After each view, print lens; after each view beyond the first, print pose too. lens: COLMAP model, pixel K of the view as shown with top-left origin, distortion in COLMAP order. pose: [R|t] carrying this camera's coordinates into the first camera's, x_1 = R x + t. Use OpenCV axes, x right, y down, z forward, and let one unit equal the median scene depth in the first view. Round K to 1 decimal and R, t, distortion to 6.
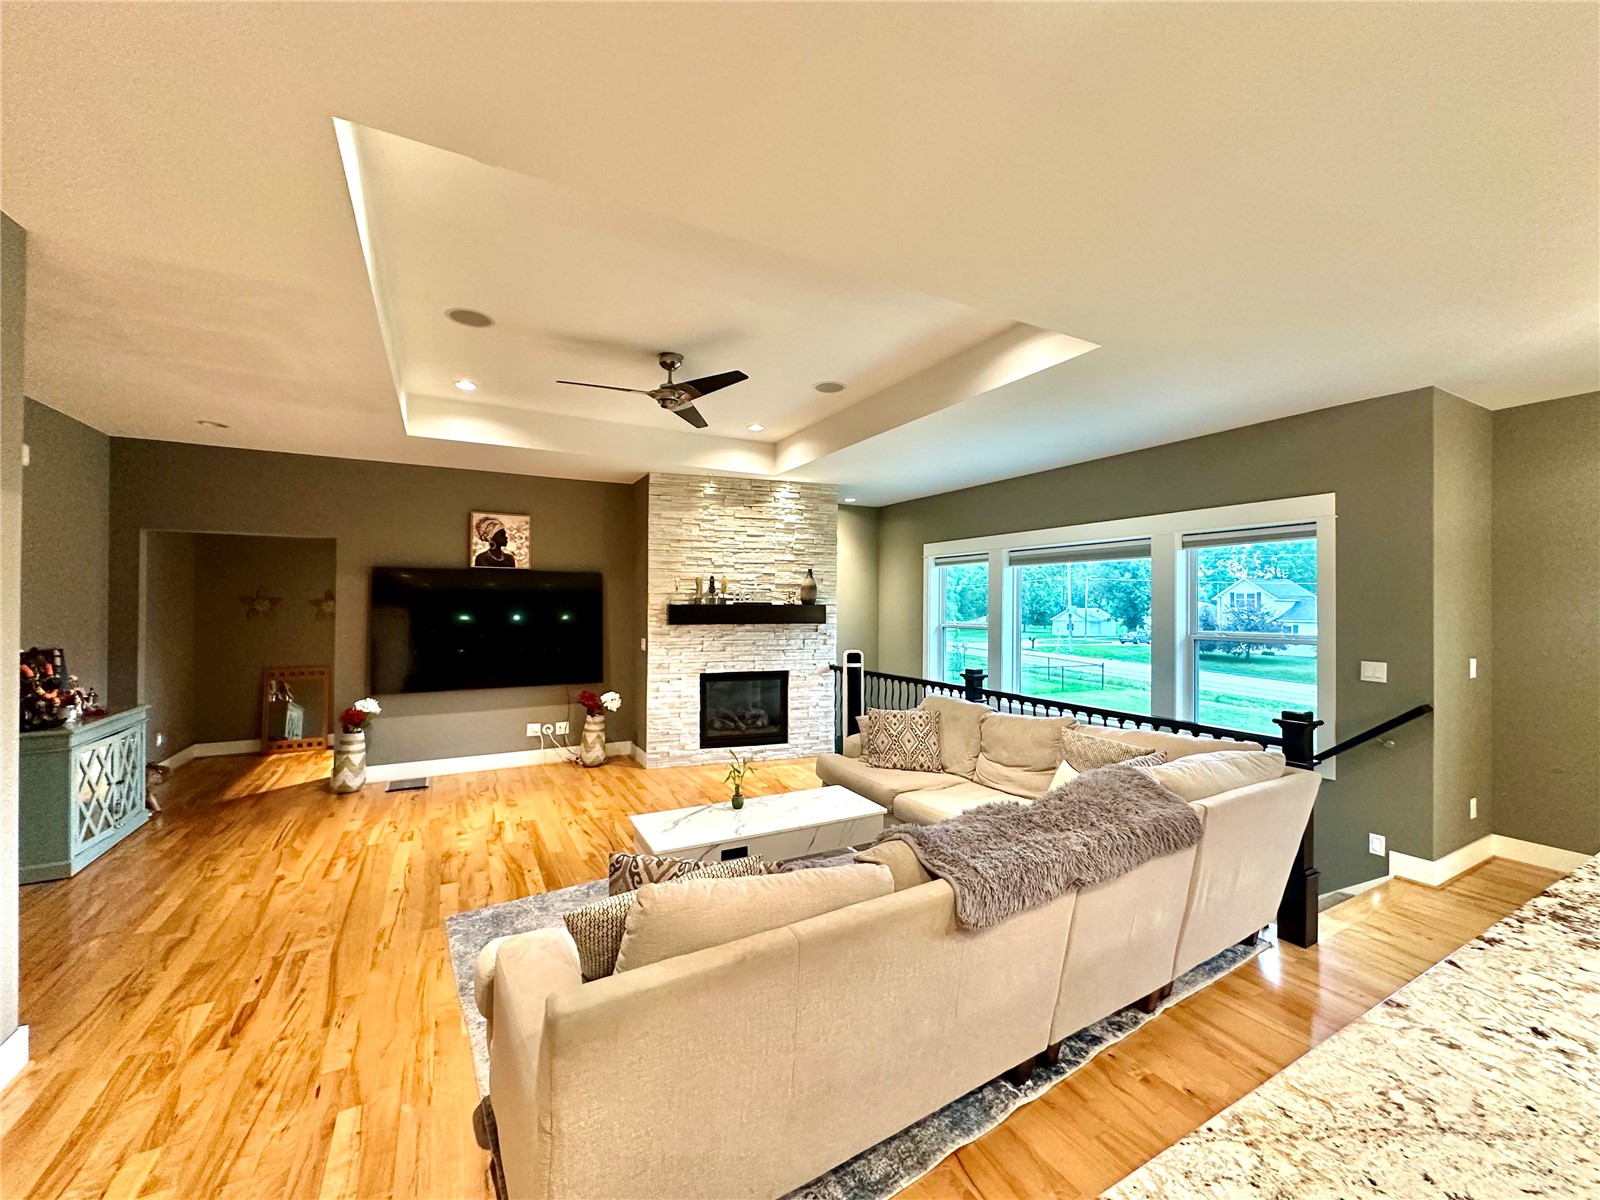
lens RADIAL K [[641.7, 0, 800.0], [0, 641.7, 600.1], [0, 0, 1]] dist [-0.001660, -0.000104]
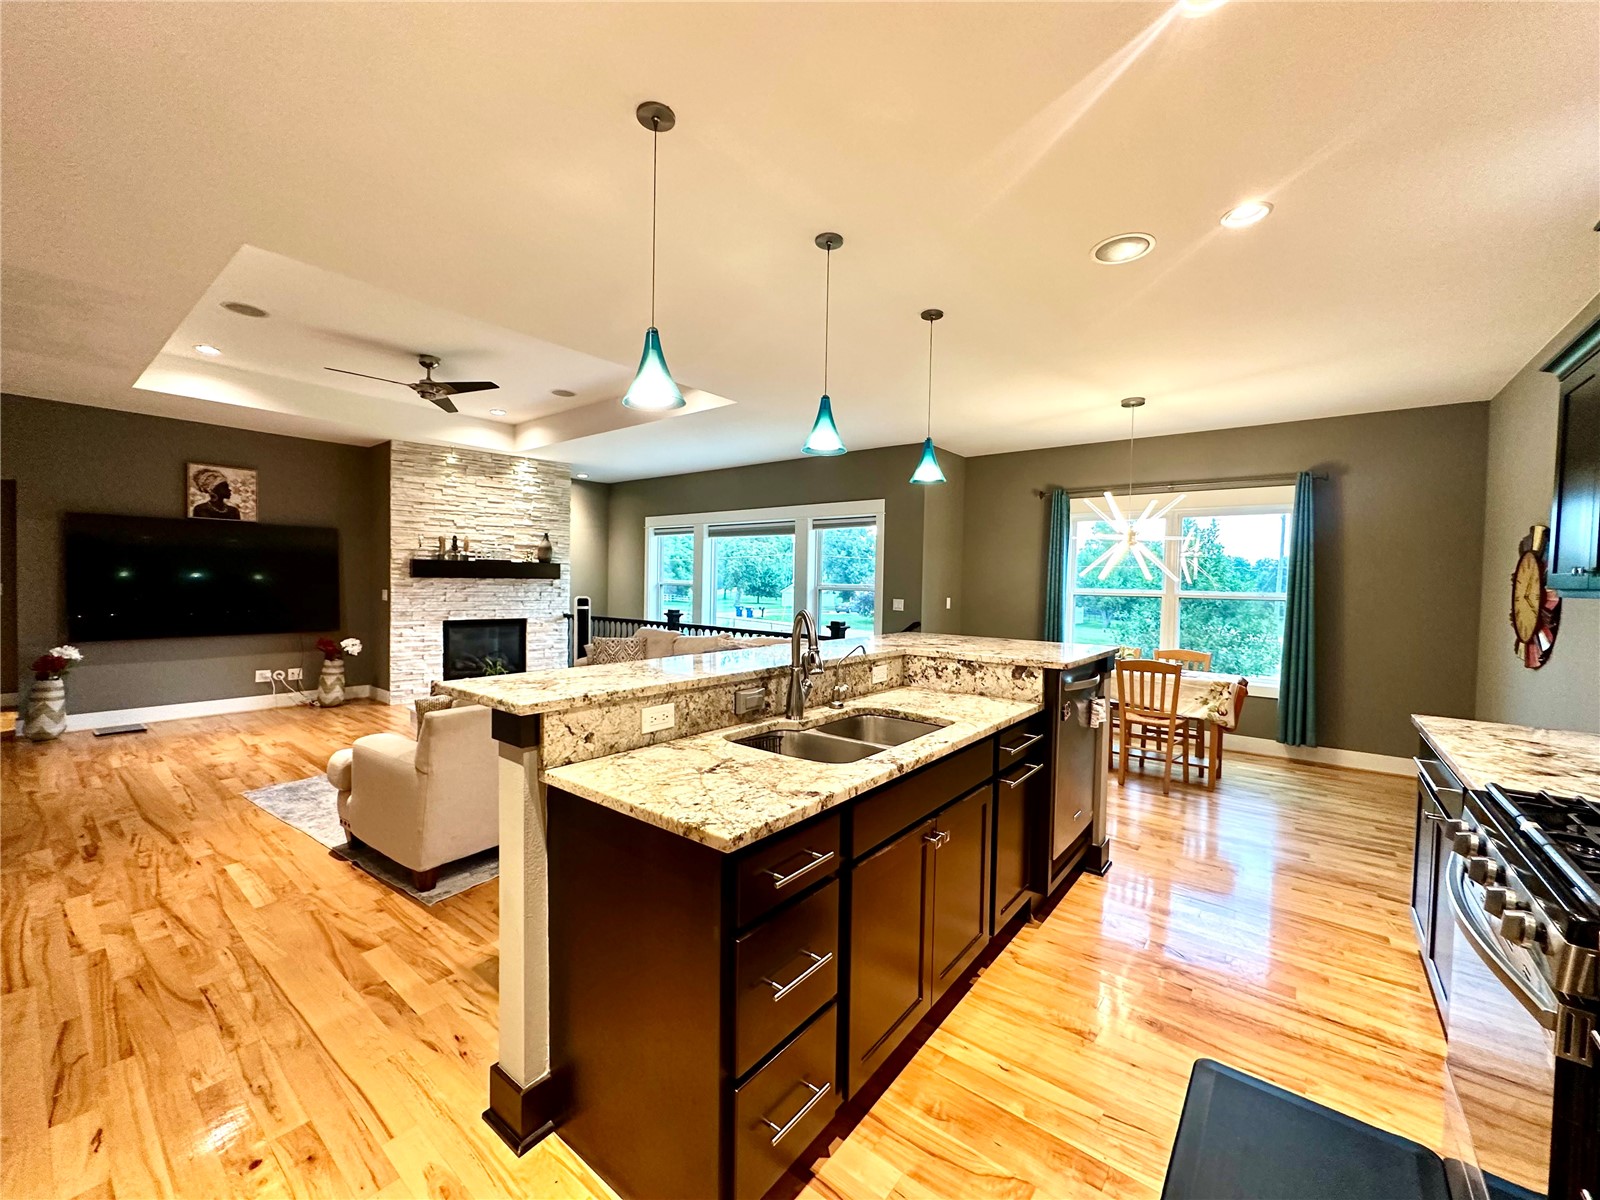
lens RADIAL K [[641.7, 0, 801.2], [0, 641.7, 599.8], [0, 0, 1]] dist [-0.001660, -0.000104]
pose [[0.921634, 0.000756, 0.388060, -0.012980], [-0.016860, 0.999132, 0.038095, 0.027380], [-0.387695, -0.041652, 0.920846, -0.363267]]
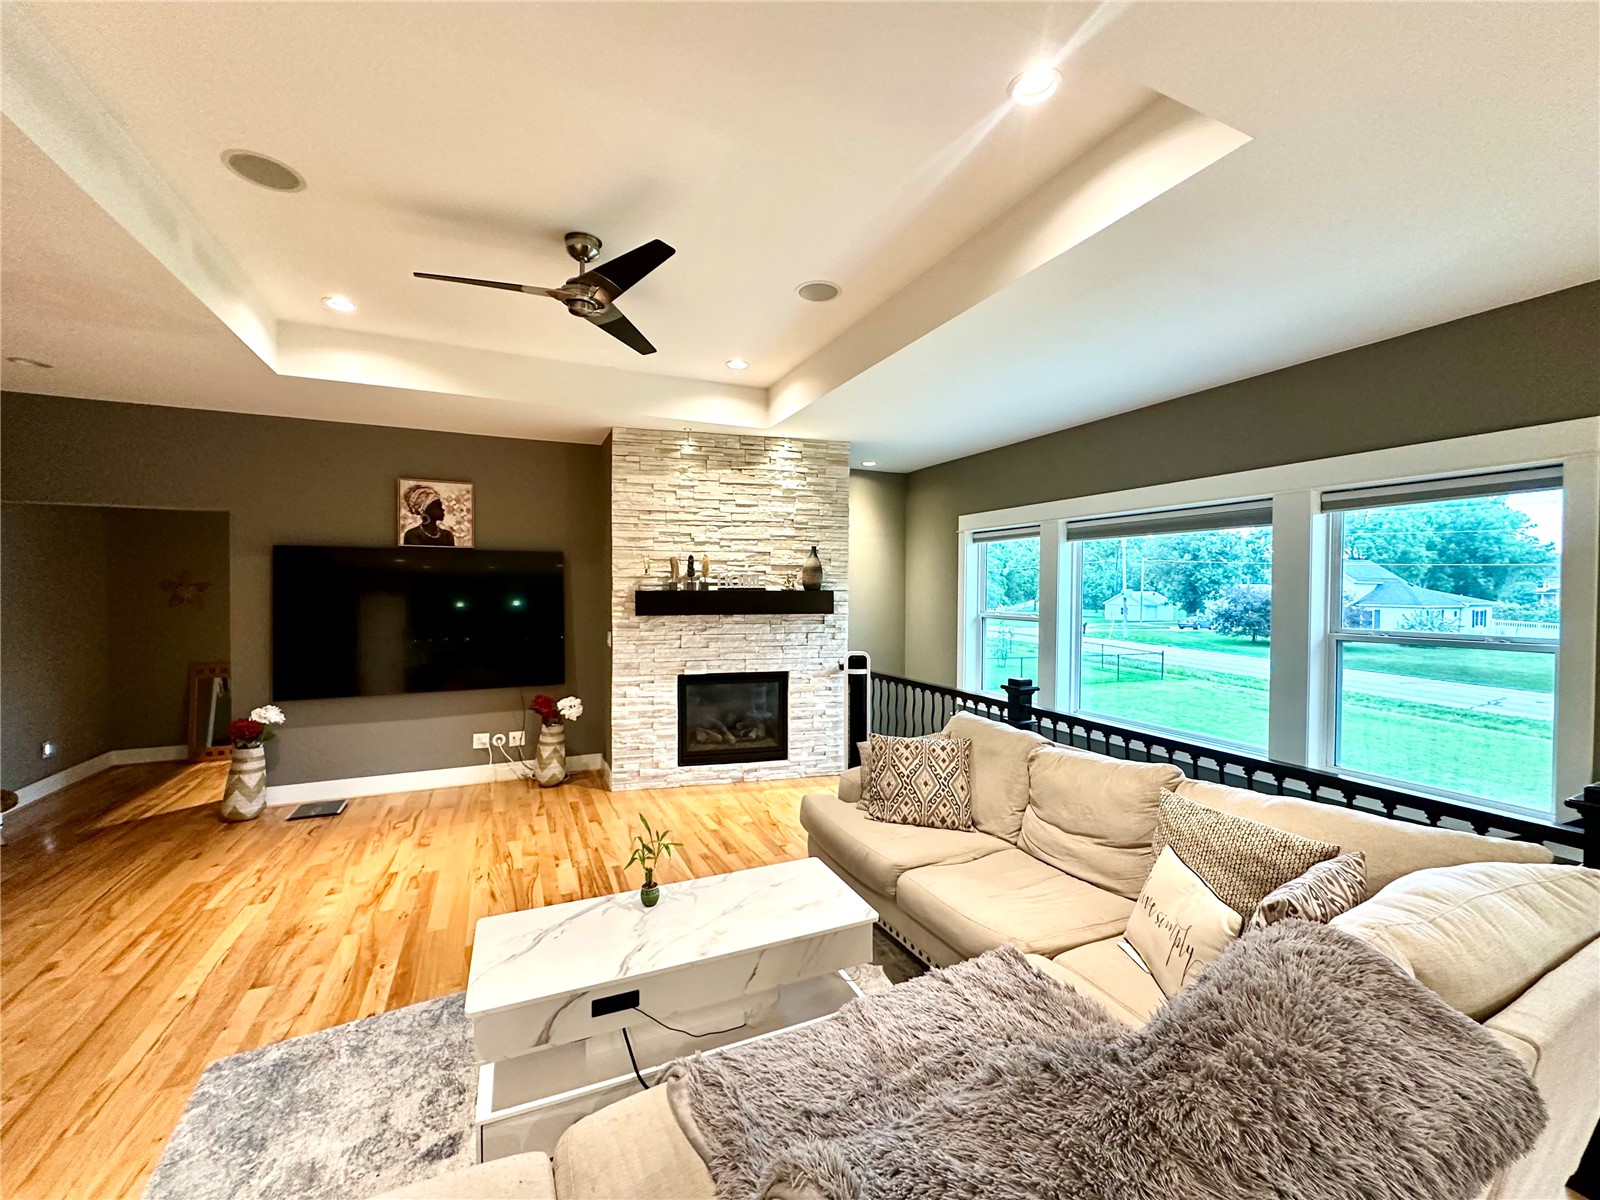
lens RADIAL K [[641.7, 0, 801.0], [0, 641.7, 599.2], [0, 0, 1]] dist [-0.001660, -0.000104]
pose [[0.997793, -0.000193, -0.066404, 0.066145], [0.001814, 0.999702, 0.024358, -0.002062], [0.066380, -0.024425, 0.997495, 0.239870]]
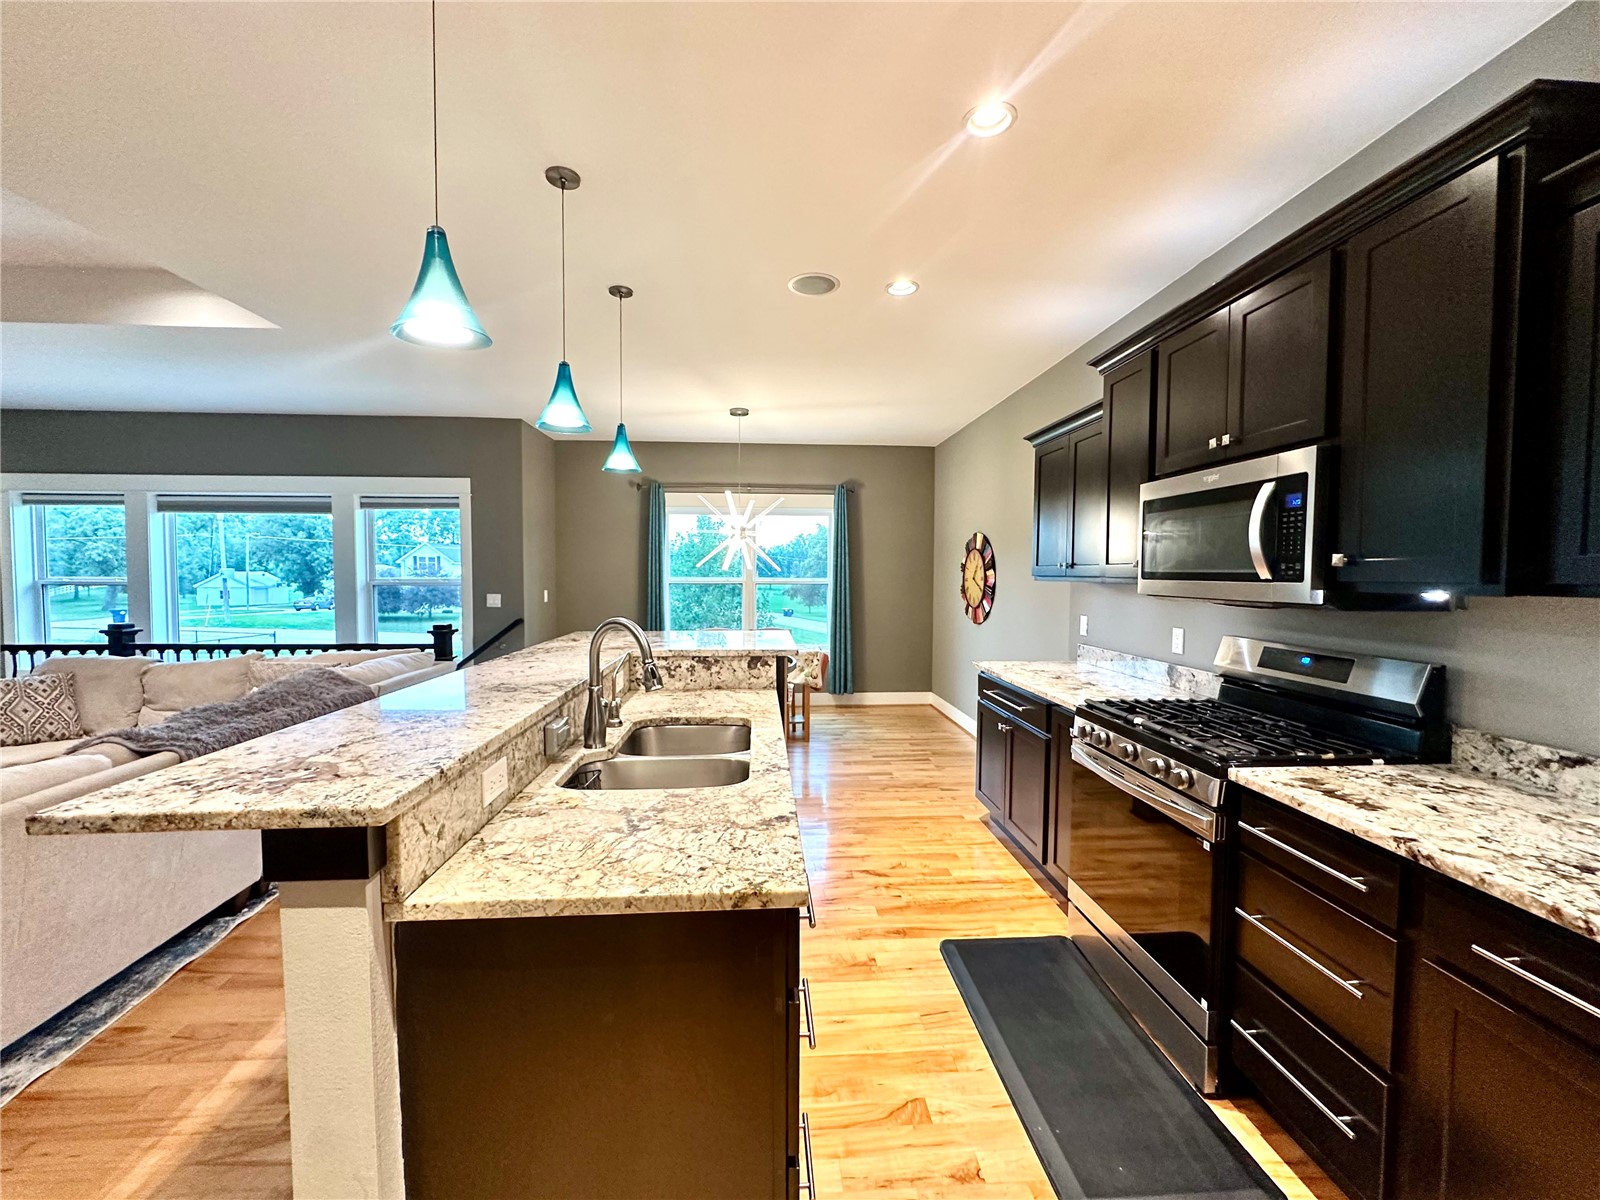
lens RADIAL K [[641.7, 0, 802.9], [0, 641.7, 600.5], [0, 0, 1]] dist [-0.001660, -0.000104]
pose [[0.422317, -0.043693, 0.905395, -0.127332], [-0.007522, 0.998634, 0.051701, 0.020845], [-0.906417, -0.028644, 0.421412, -0.225281]]
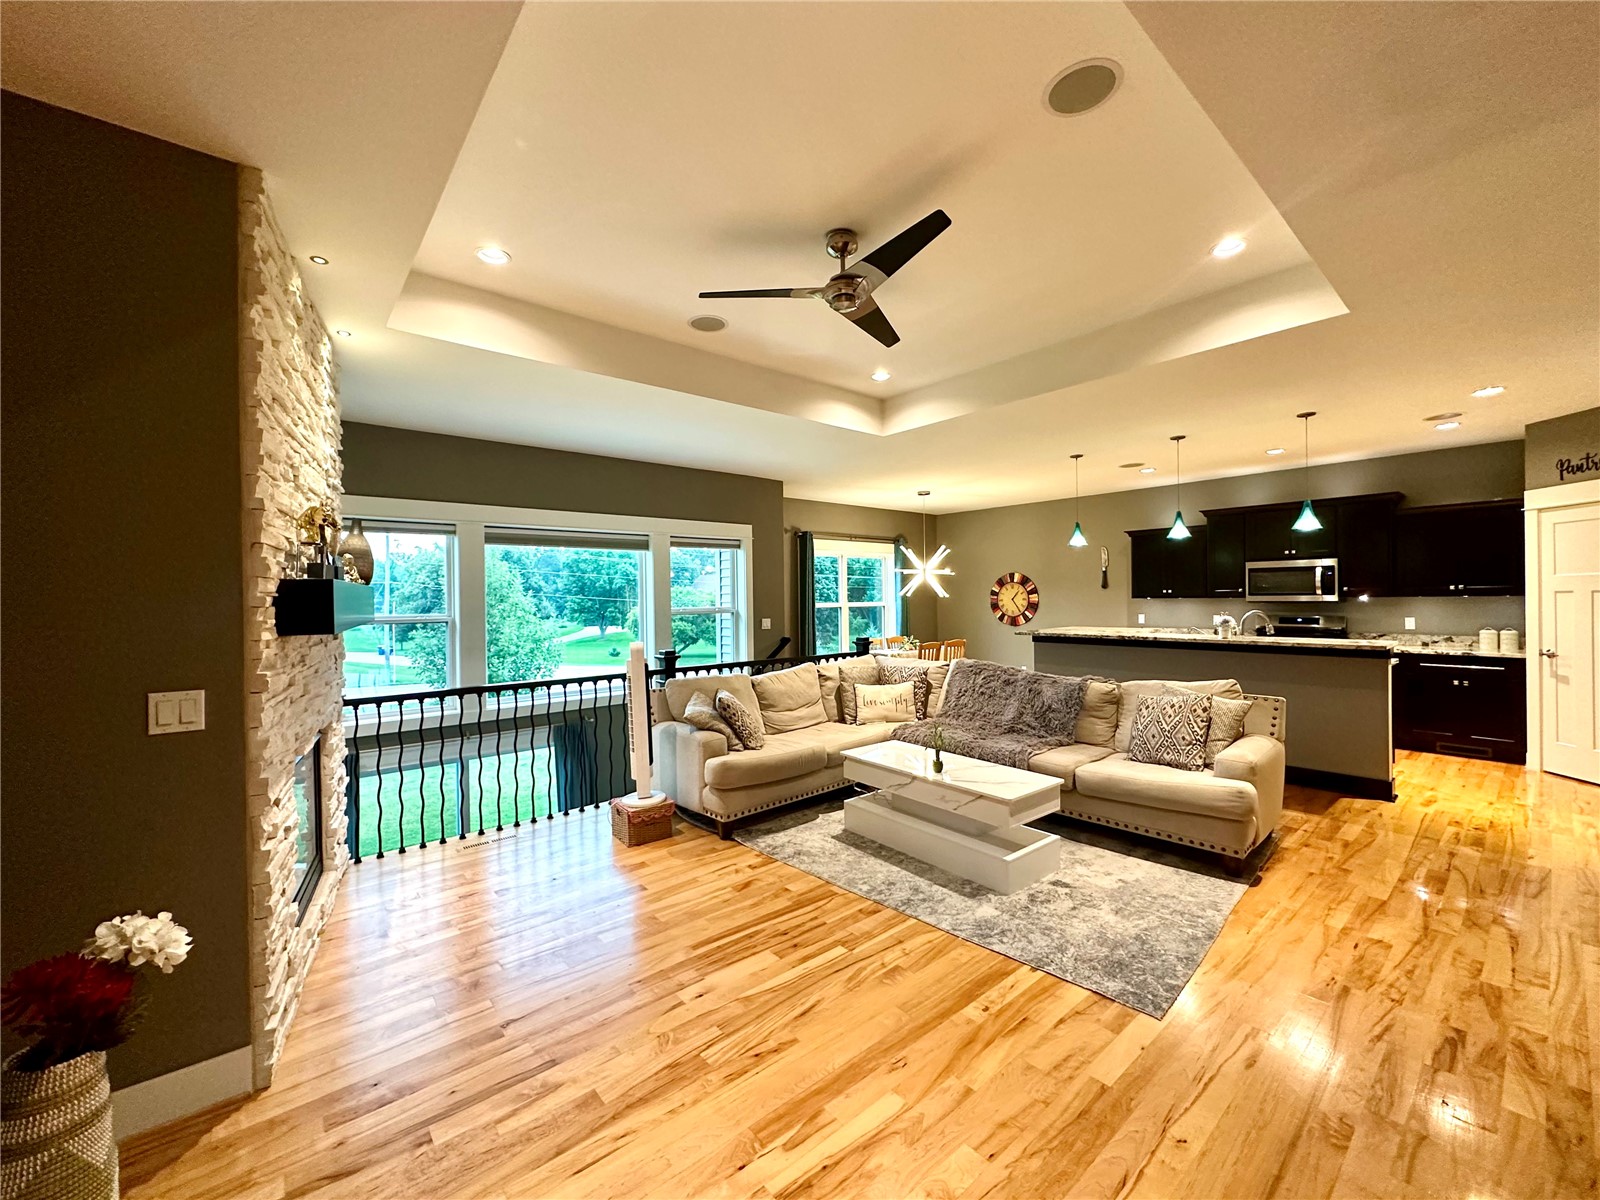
lens RADIAL K [[641.7, 0, 803.5], [0, 641.7, 596.6], [0, 0, 1]] dist [-0.001660, -0.000104]
pose [[-0.203890, -0.001505, 0.978993, -0.716551], [0.005550, 0.999981, 0.002693, 0.020609], [-0.978978, 0.005982, -0.203878, 0.941810]]
